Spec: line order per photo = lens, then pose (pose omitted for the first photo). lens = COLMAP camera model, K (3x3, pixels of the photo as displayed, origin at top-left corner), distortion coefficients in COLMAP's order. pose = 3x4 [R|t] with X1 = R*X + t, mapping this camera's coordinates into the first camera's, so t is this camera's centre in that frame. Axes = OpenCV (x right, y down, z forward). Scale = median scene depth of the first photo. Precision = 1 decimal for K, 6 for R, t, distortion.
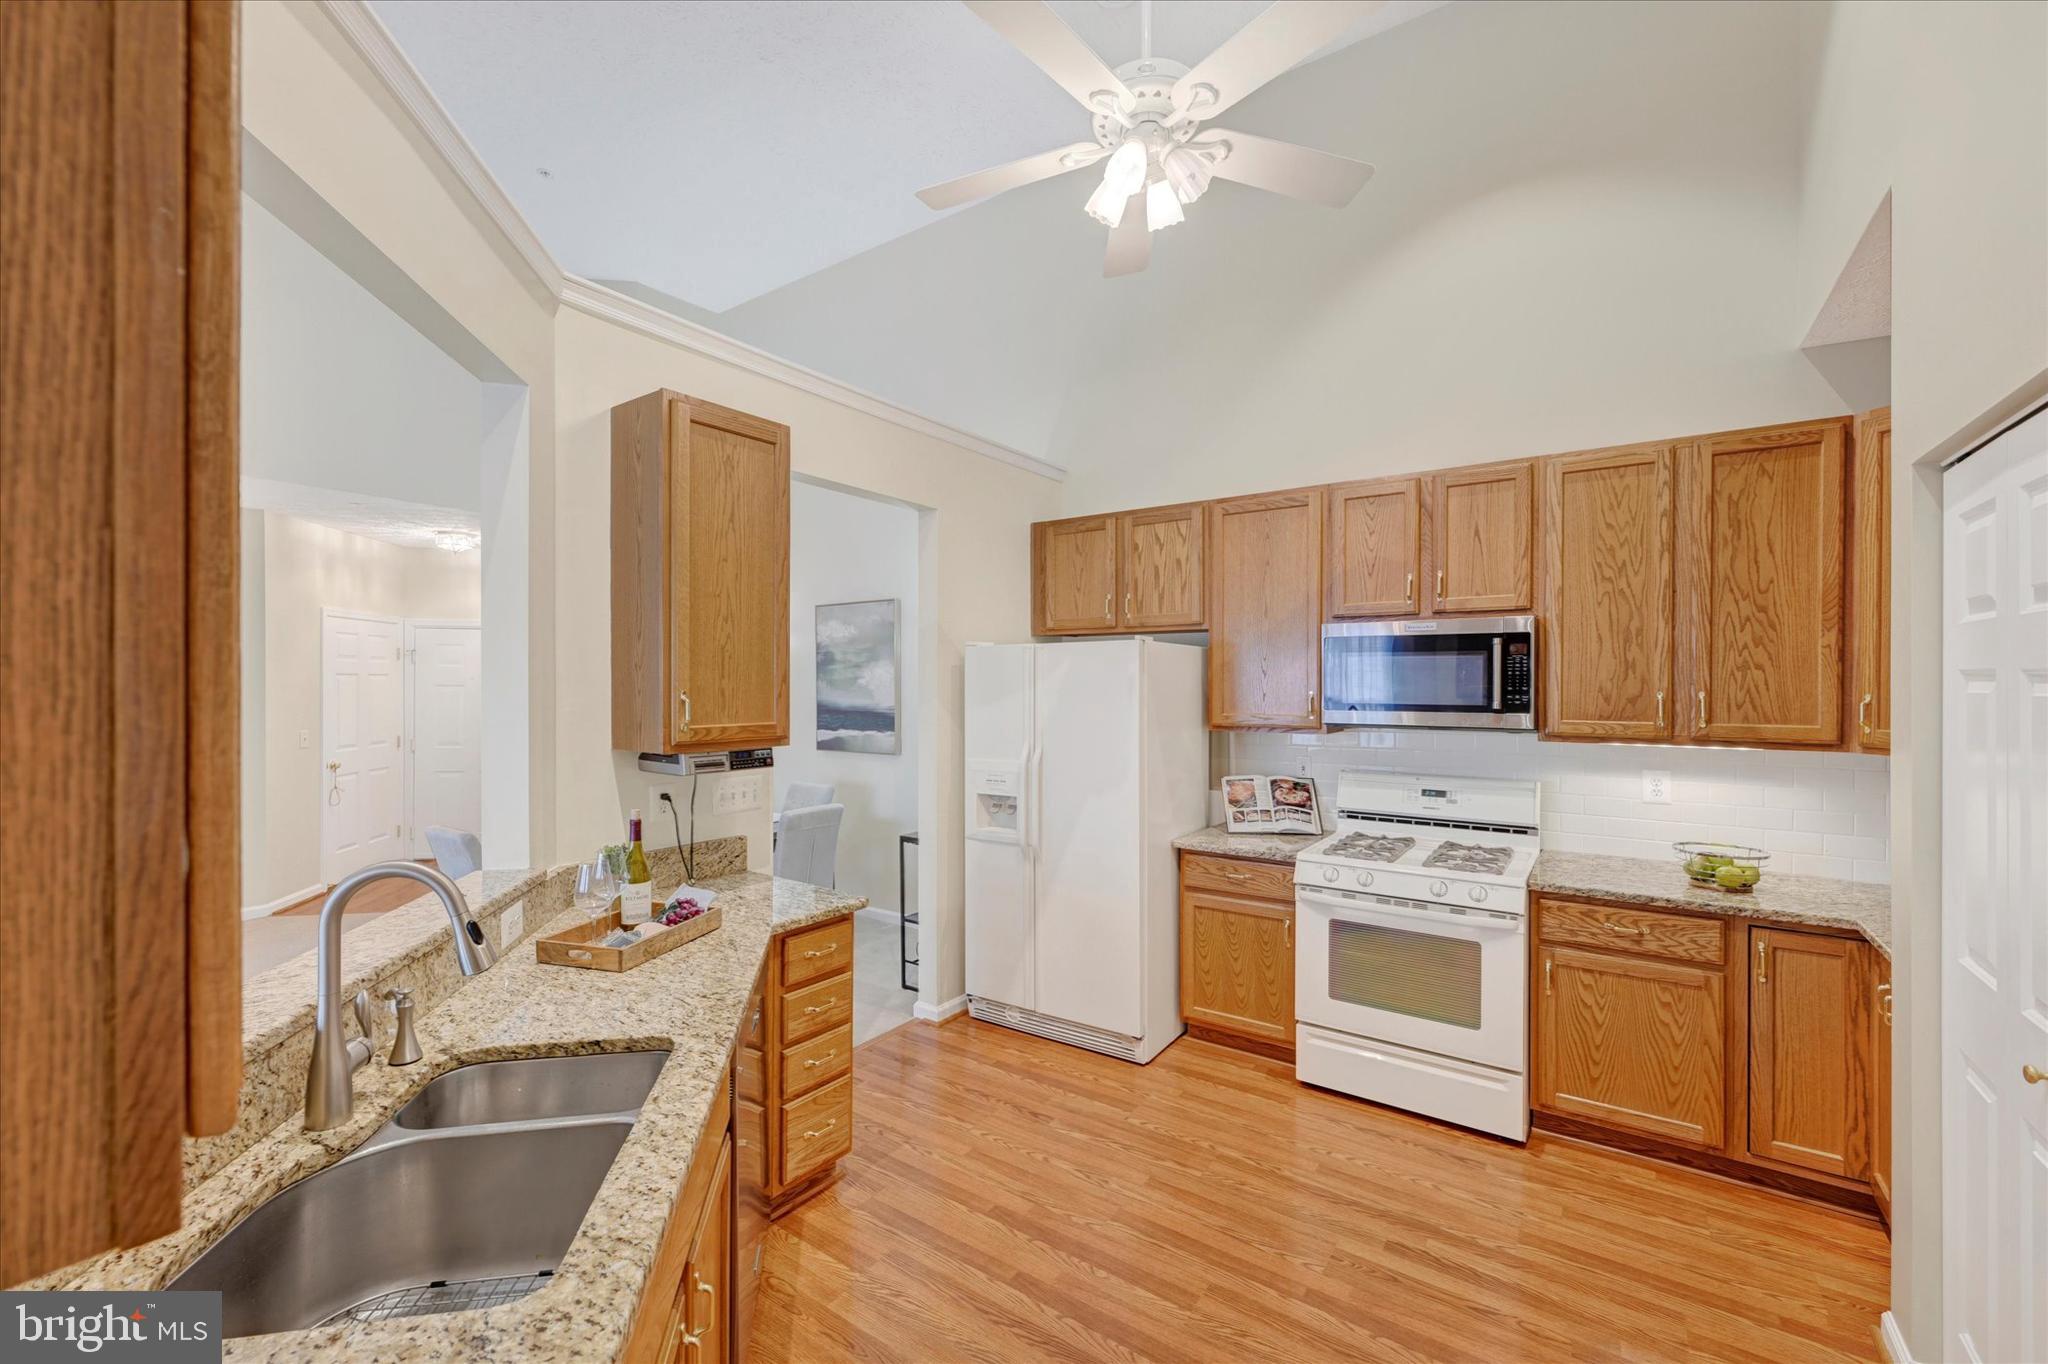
lens RADIAL K [[806.2, 0, 1041.1], [0, 806.2, 695.0], [0, 0, 1]] dist [-0.000438, -0.000026]
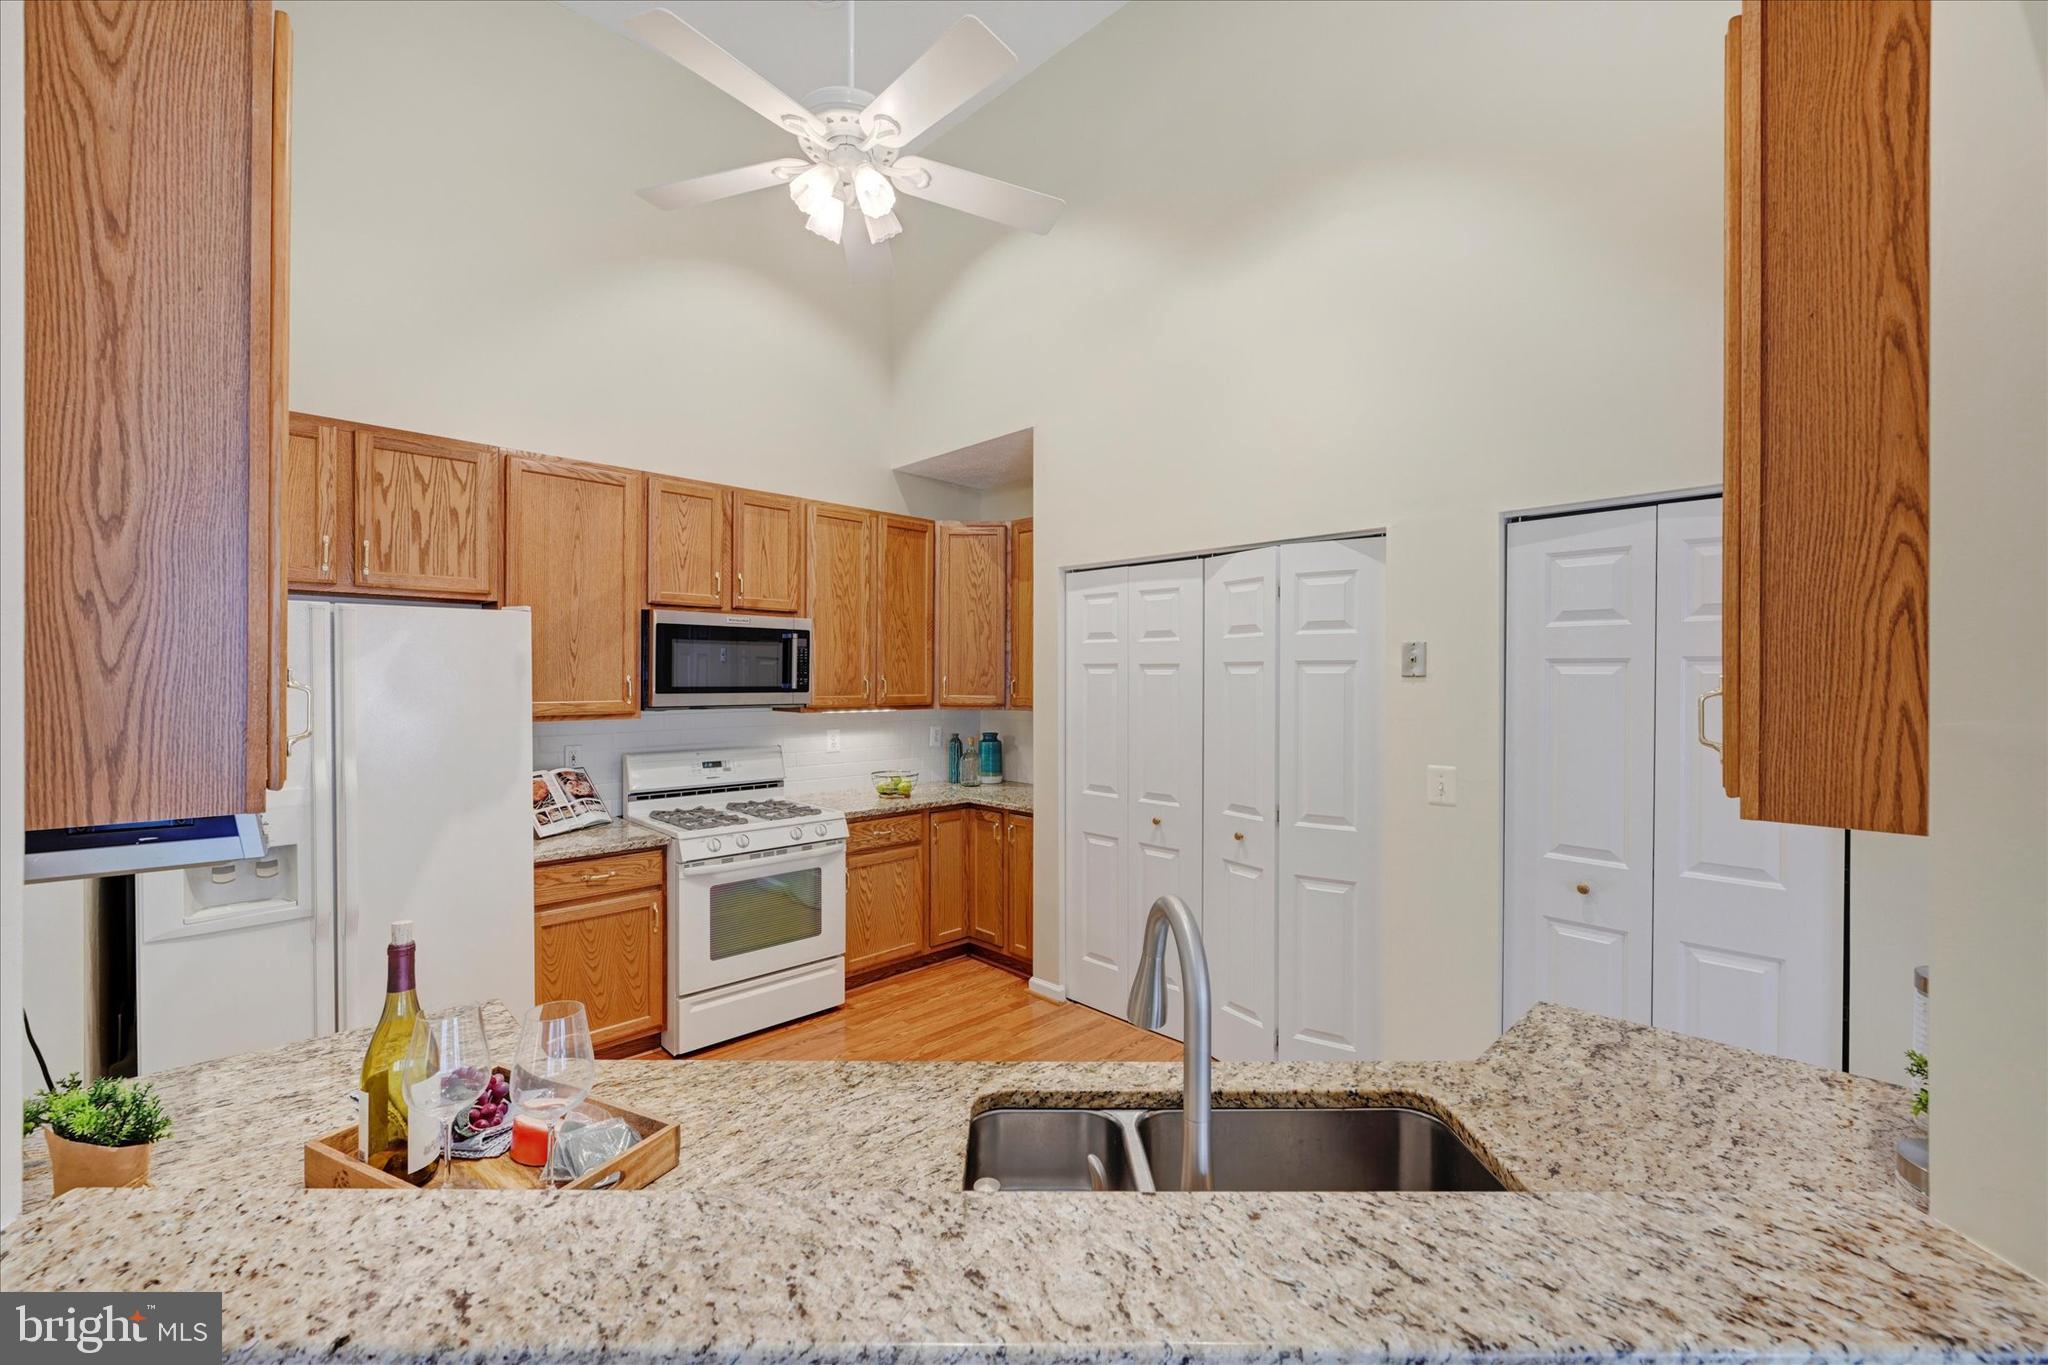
lens RADIAL K [[794.6, 0, 999.0], [0, 794.6, 687.5], [0, 0, 1]] dist [0.001755, 0.000058]
pose [[0.241933, -0.014473, 0.970185, -0.599111], [0.011458, 0.999862, 0.012058, 0.003837], [-0.970225, 0.008199, 0.242065, 0.385689]]
